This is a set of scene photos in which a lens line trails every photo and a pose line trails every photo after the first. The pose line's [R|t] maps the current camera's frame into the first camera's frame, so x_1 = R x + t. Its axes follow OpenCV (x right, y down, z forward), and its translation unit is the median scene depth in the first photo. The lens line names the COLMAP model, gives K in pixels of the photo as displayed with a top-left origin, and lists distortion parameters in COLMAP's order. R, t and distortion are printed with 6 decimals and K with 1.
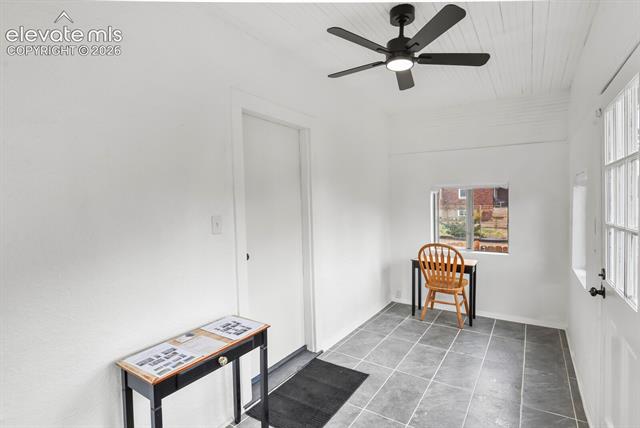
lens RADIAL K [[324.0, 0, 320.6], [0, 324.0, 213.4], [0, 0, 1]] dist [0.000406, -0.000796]
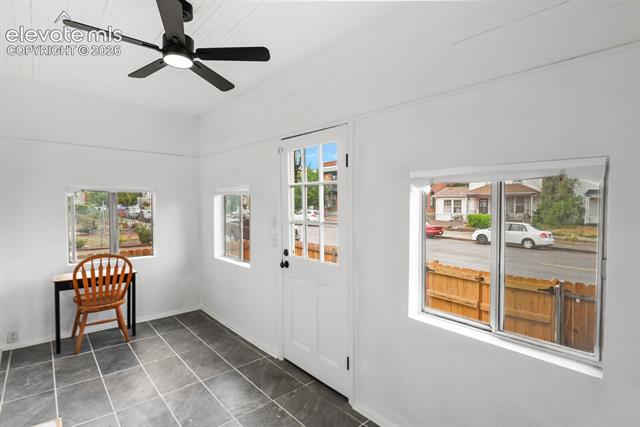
lens RADIAL K [[324.0, 0, 320.8], [0, 324.0, 210.7], [0, 0, 1]] dist [0.000406, -0.000796]
pose [[0.273168, -0.008246, 0.961931, -0.313617], [0.027877, 0.999611, 0.000653, -0.007804], [-0.961562, 0.026638, 0.273292, 0.202796]]
